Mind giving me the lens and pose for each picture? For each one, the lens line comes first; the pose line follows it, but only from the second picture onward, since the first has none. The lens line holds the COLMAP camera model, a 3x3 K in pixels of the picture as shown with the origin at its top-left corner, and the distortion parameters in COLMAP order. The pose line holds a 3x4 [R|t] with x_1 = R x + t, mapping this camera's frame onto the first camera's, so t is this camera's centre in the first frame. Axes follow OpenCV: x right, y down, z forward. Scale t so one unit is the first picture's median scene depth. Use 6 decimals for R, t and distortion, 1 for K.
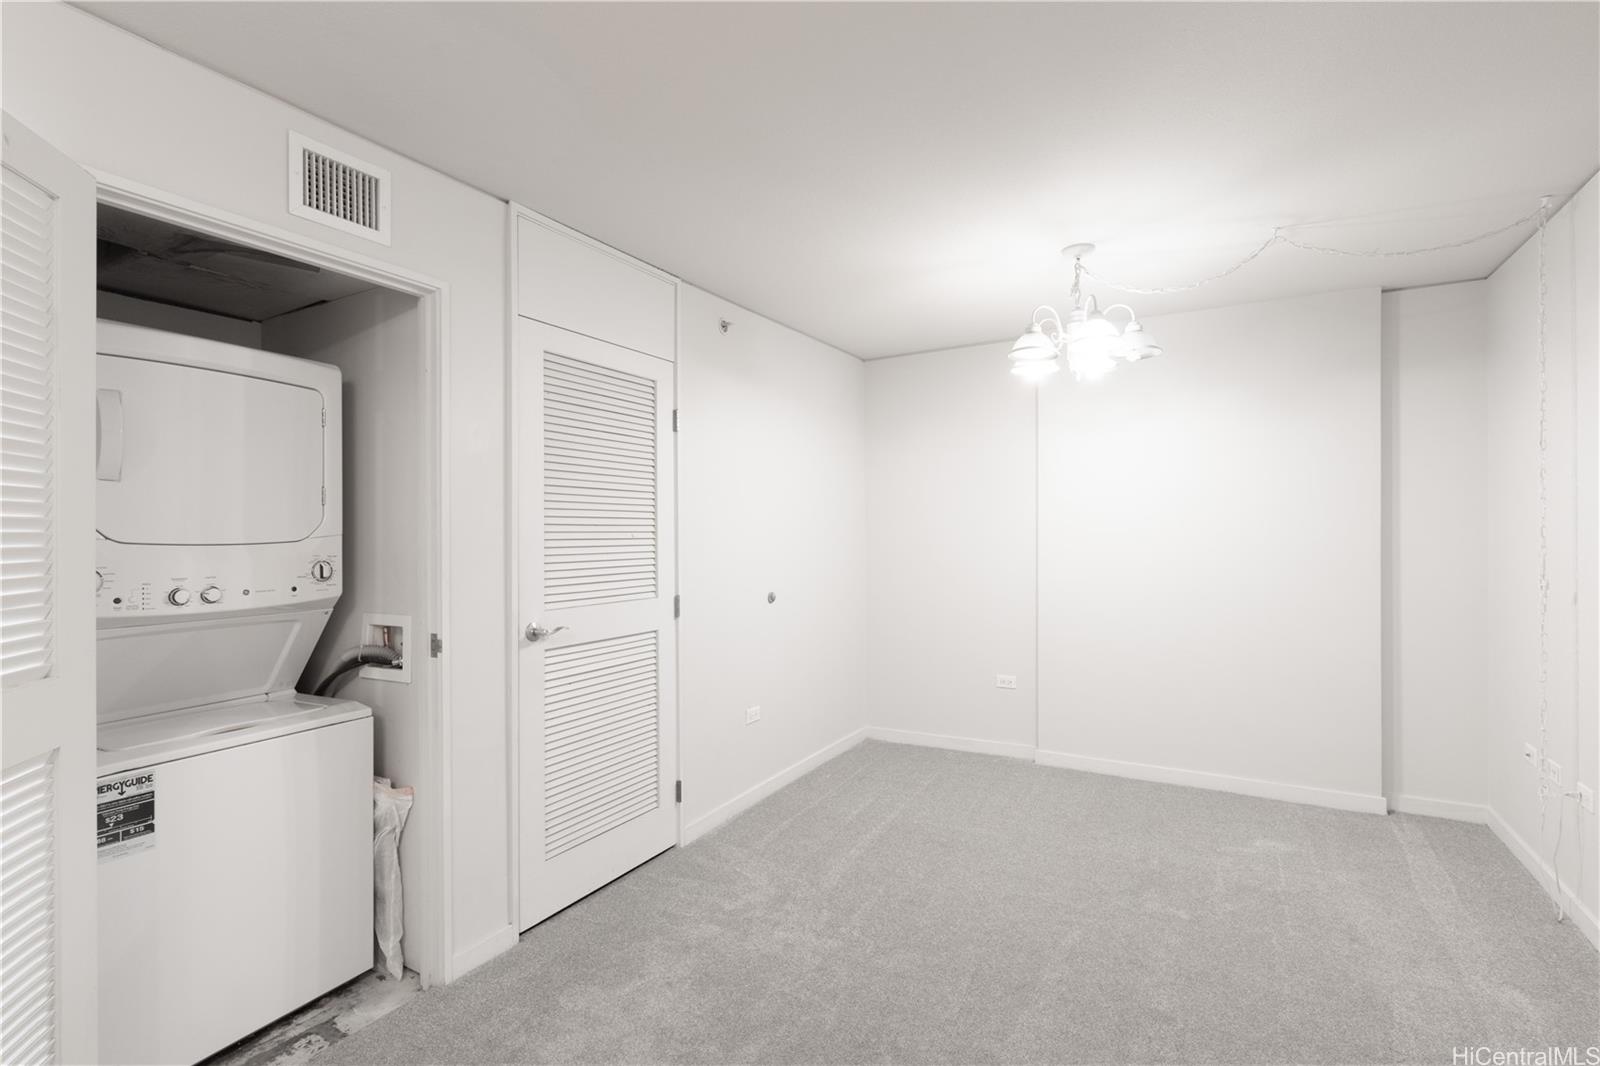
lens RADIAL K [[735.5, 0, 802.5], [0, 735.5, 533.5], [0, 0, 1]] dist [-0.004240, 0.003520]
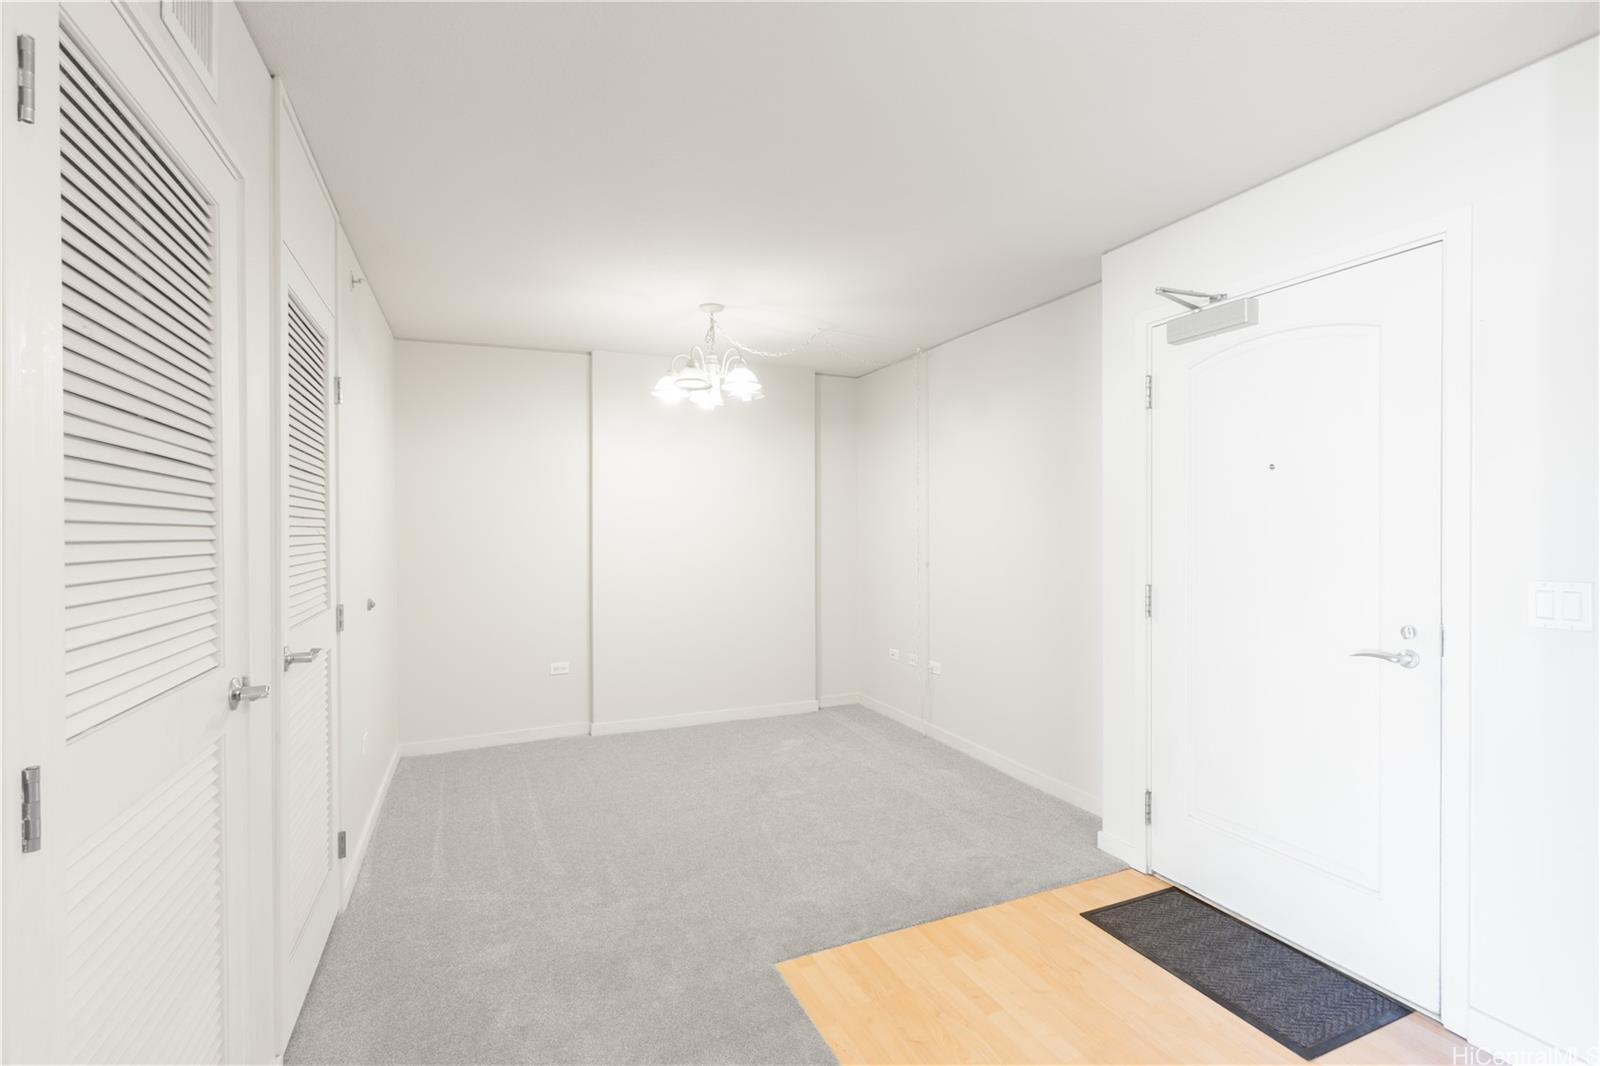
lens RADIAL K [[735.5, 0, 800.4], [0, 735.5, 533.1], [0, 0, 1]] dist [-0.004240, 0.003520]
pose [[0.600602, -0.002262, 0.799545, -0.471299], [0.002257, 0.999997, 0.001134, 0.004237], [-0.799545, 0.001124, 0.600605, 0.093293]]
